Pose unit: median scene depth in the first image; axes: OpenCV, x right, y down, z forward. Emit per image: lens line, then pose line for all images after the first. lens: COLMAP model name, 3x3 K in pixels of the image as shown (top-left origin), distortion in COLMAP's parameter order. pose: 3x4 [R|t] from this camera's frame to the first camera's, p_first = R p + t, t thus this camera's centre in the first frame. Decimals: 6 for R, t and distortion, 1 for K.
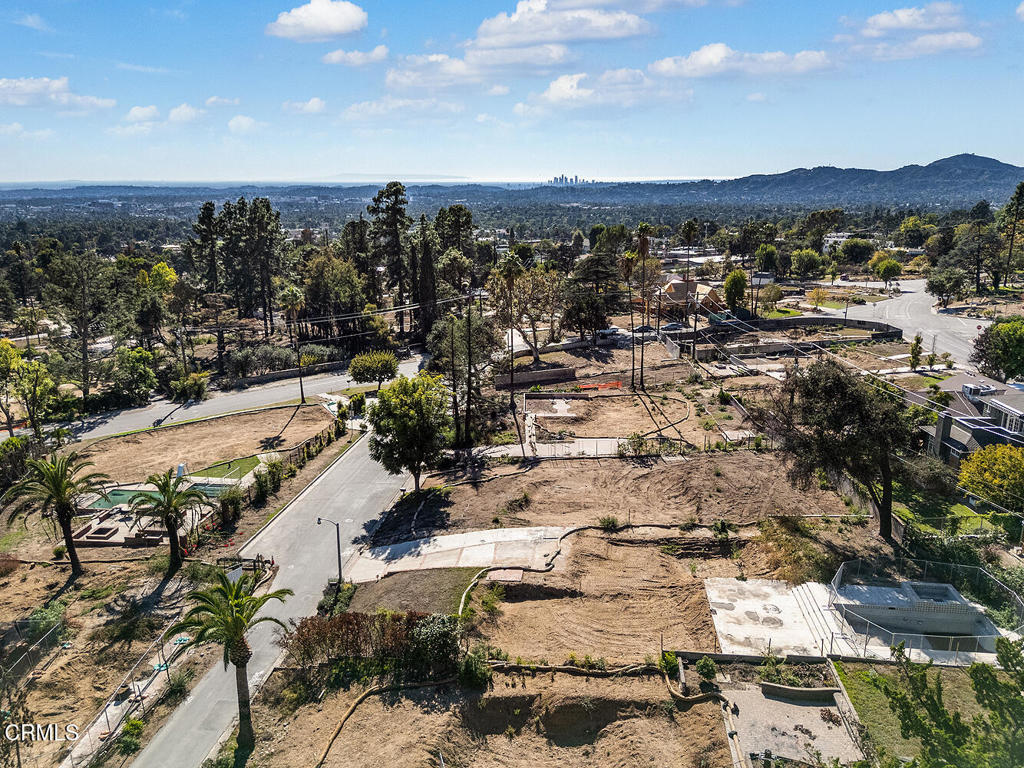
lens RADIAL K [[776.4, 0, 510.2], [0, 776.4, 384.3], [0, 0, 1]] dist [0.055116, -0.048873]
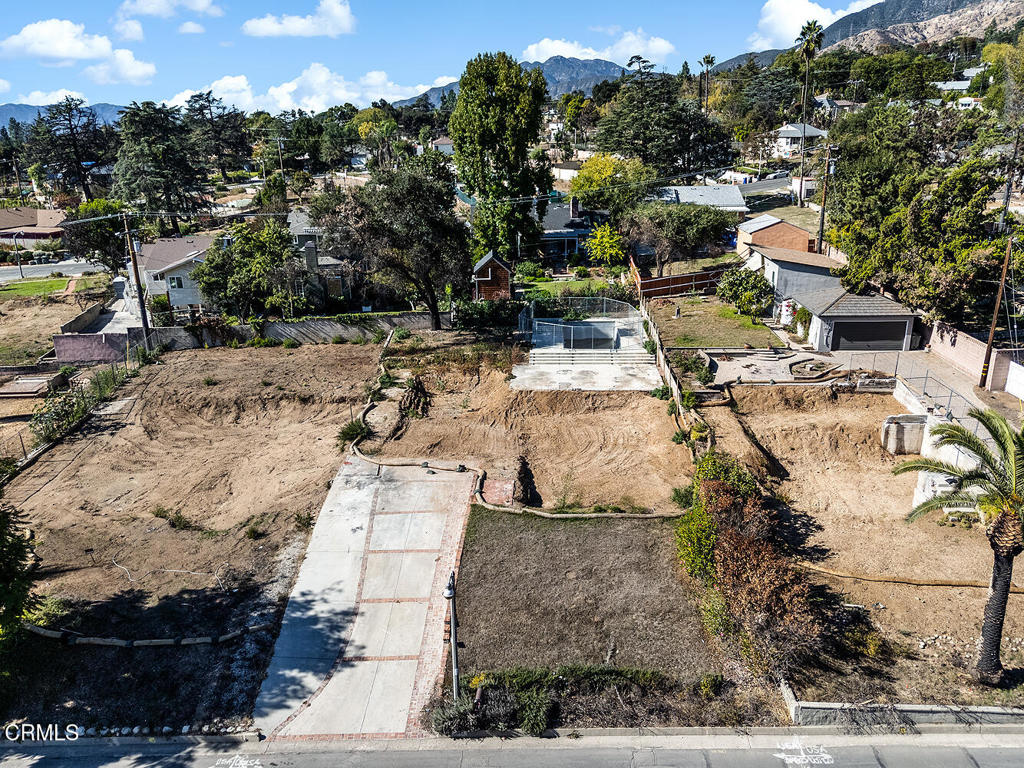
lens RADIAL K [[776.4, 0, 510.2], [0, 776.4, 384.3], [0, 0, 1]] dist [0.055116, -0.048873]
pose [[-0.083569, -0.290044, 0.953358, -0.562764], [0.276914, 0.912264, 0.301816, -0.036002], [-0.957254, 0.289220, 0.004080, 0.874318]]
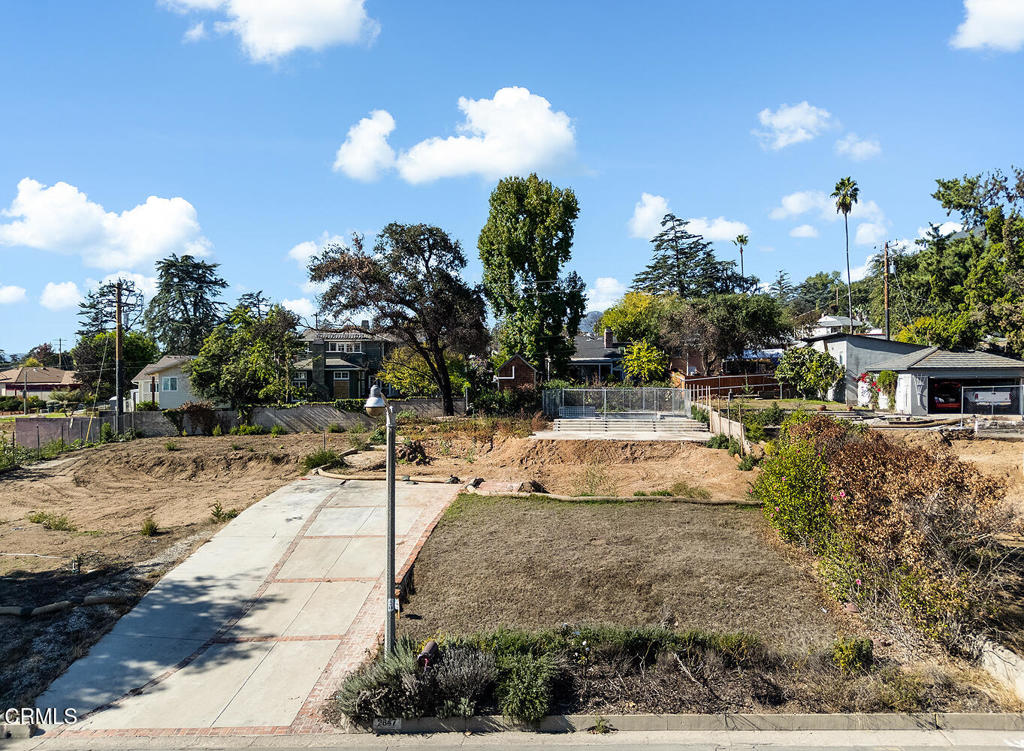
lens RADIAL K [[781.0, 0, 512.0], [0, 781.0, 375.5], [0, 0, 1]] dist [0.051806, -0.039575]
pose [[-0.034880, 0.019209, 0.999207, -0.452439], [0.264937, 0.964221, -0.009289, 0.156173], [-0.963635, 0.264403, -0.038721, 0.901954]]
